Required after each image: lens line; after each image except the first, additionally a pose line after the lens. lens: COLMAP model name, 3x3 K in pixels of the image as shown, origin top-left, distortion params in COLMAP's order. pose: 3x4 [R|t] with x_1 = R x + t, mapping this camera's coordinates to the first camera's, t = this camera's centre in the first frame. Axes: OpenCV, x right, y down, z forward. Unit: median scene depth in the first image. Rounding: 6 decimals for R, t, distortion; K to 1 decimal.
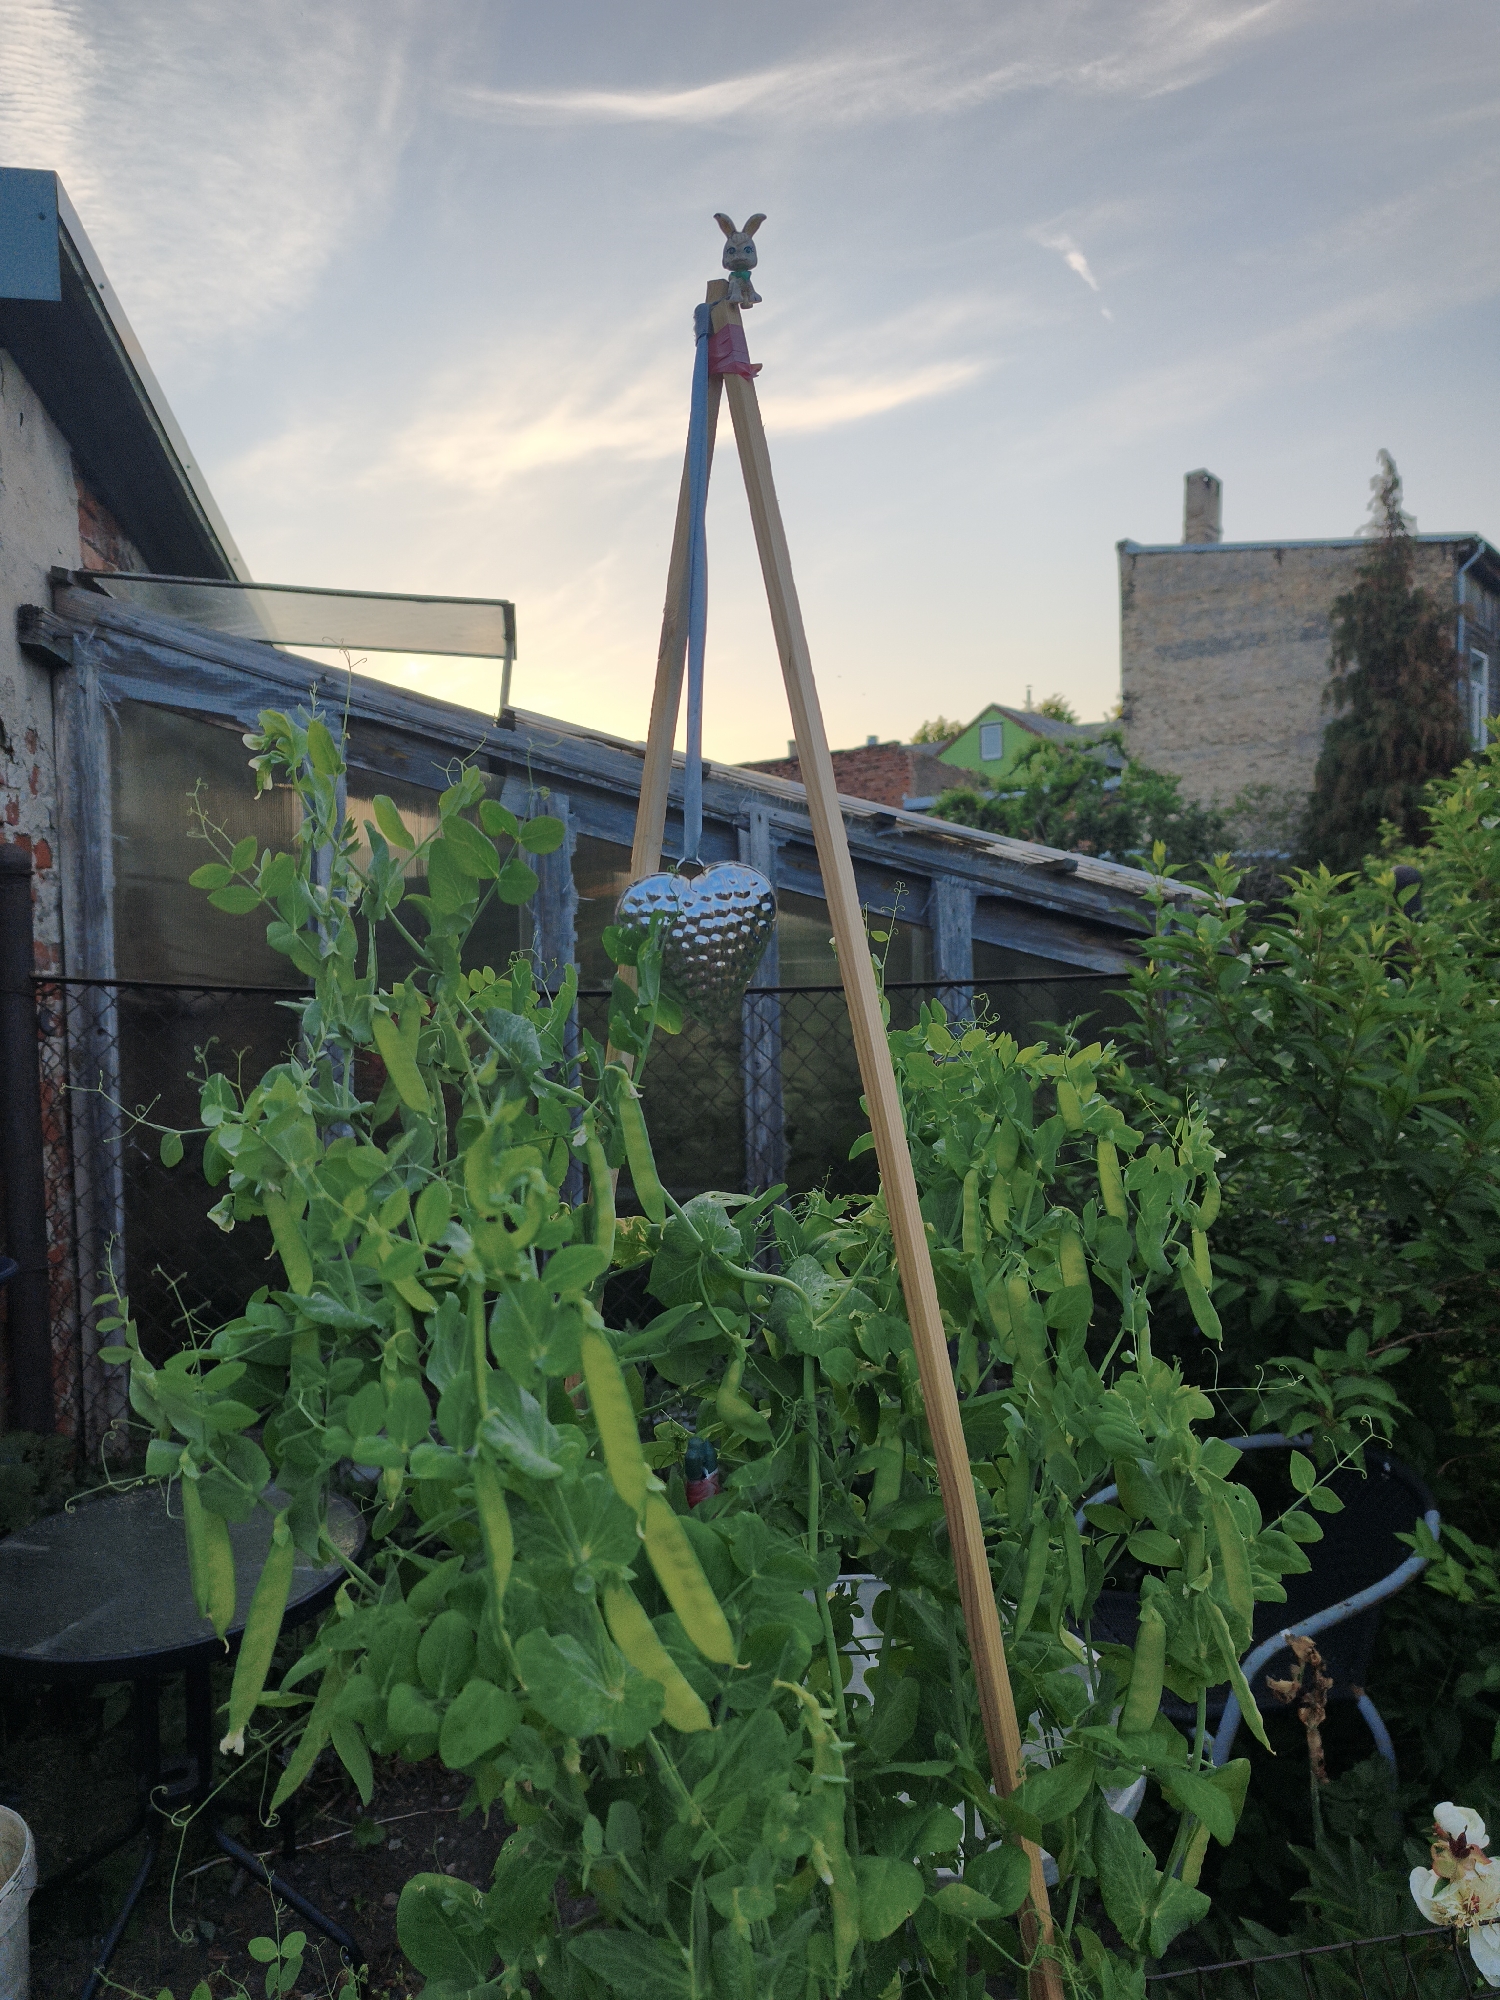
lens RADIAL K [[1324.5, 0, 747.0], [0, 1324.5, 1005.5], [0, 0, 1]] dist [0.008089, 0.000240]
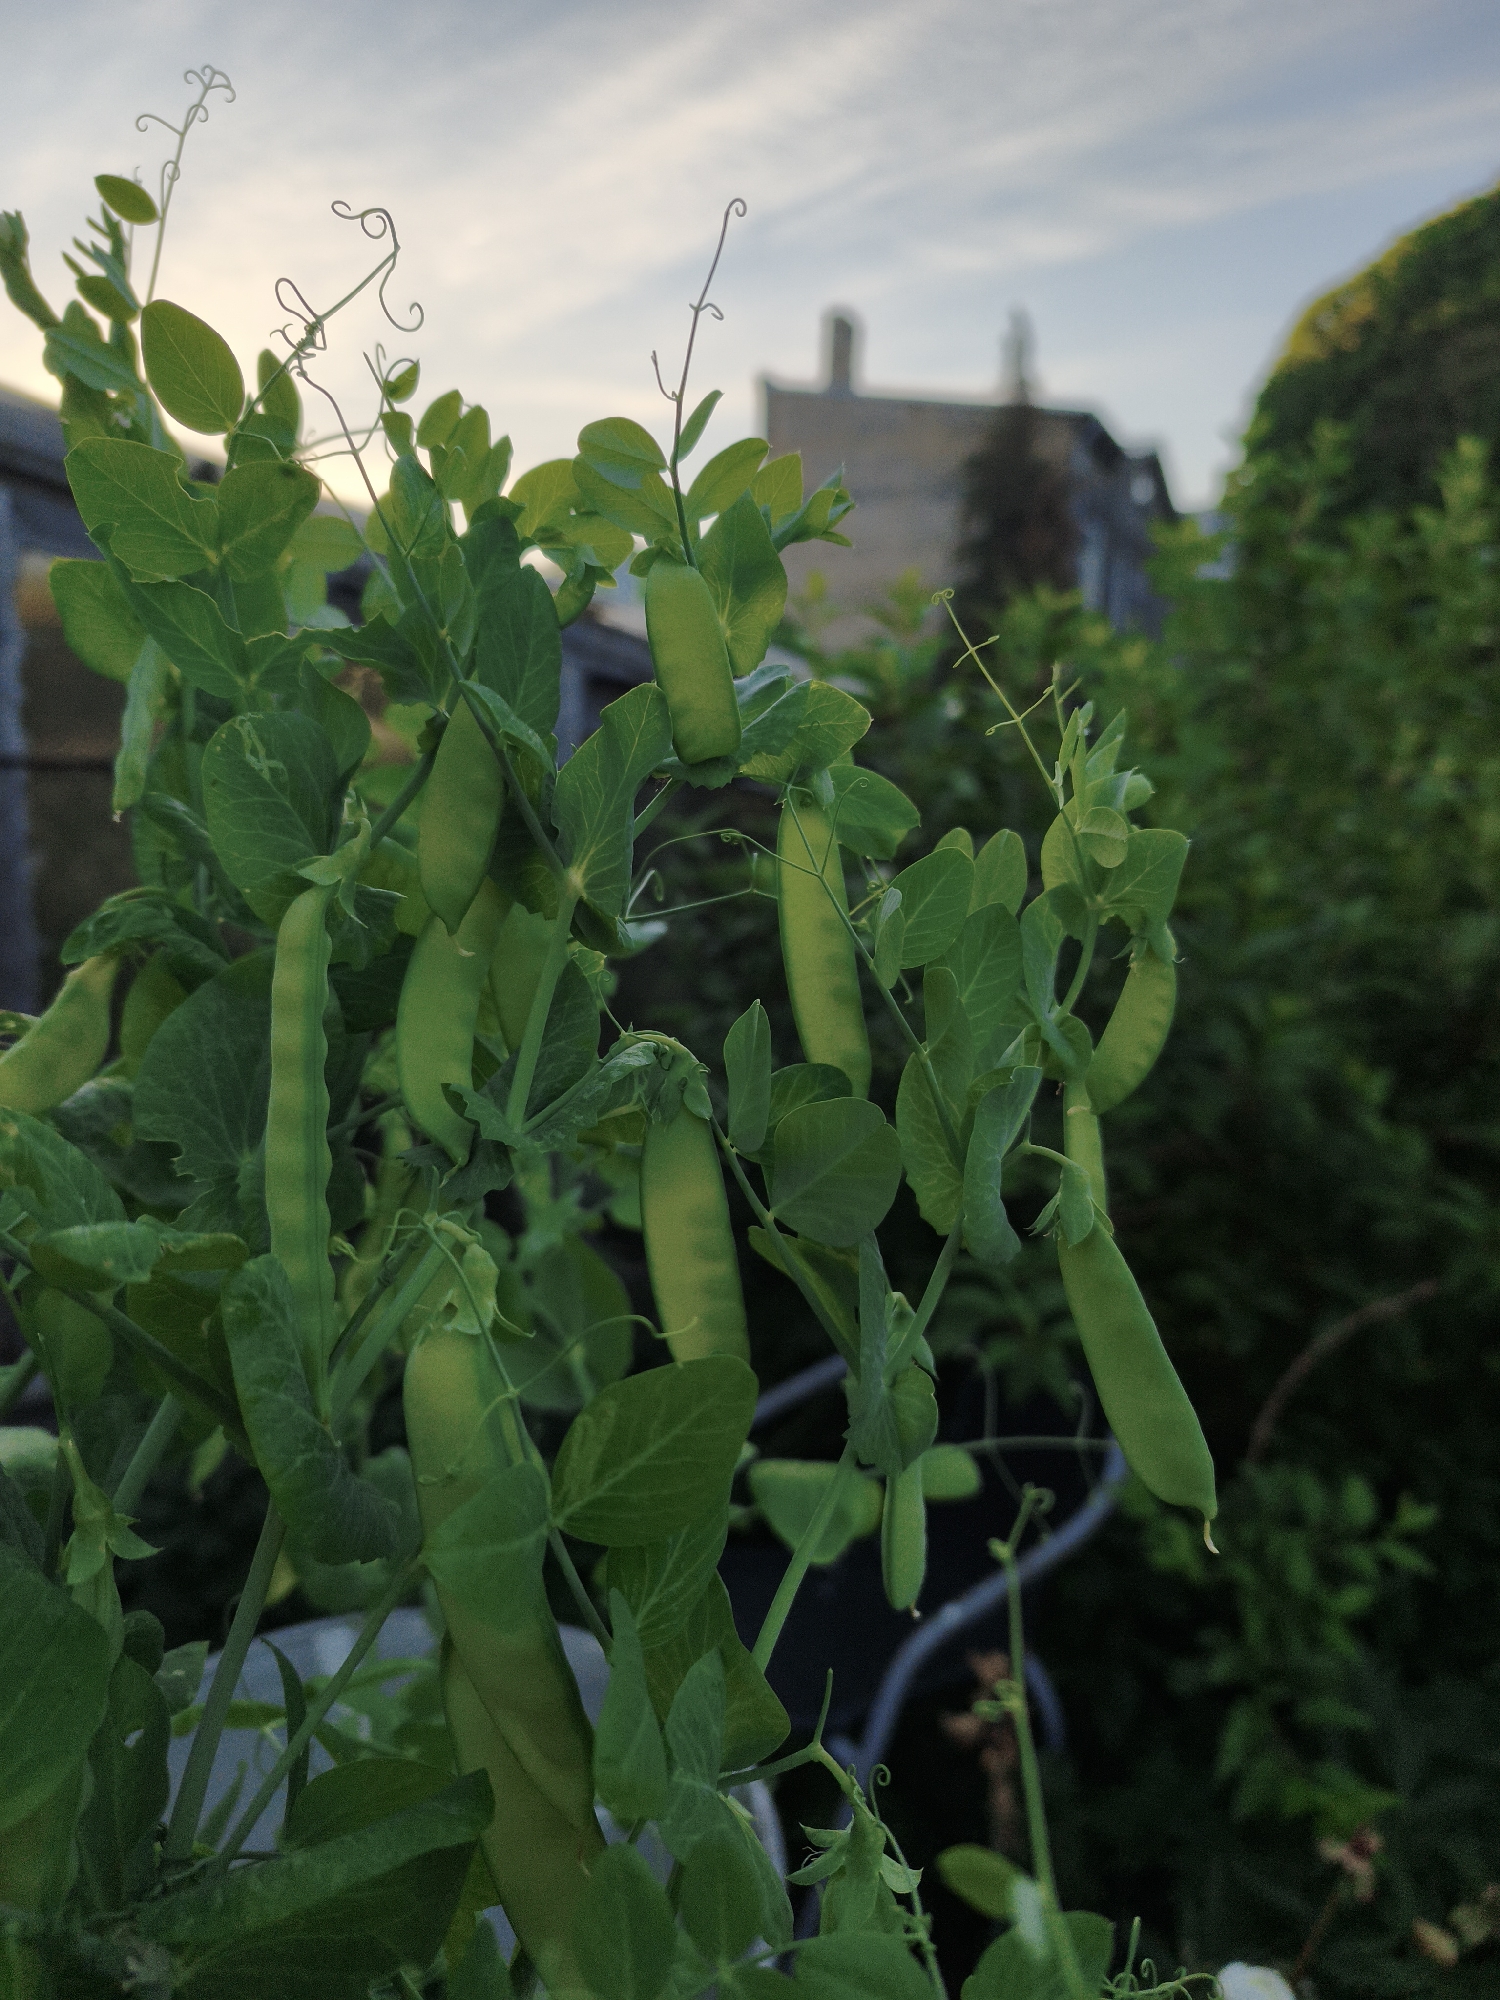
lens RADIAL K [[1324.5, 0, 748.1], [0, 1324.5, 999.1], [0, 0, 1]] dist [0.008089, 0.000240]
pose [[0.961481, 0.001489, 0.274868, 0.178475], [-0.029306, 0.994841, 0.097123, 0.116016], [-0.273305, -0.101437, 0.956564, 0.722526]]
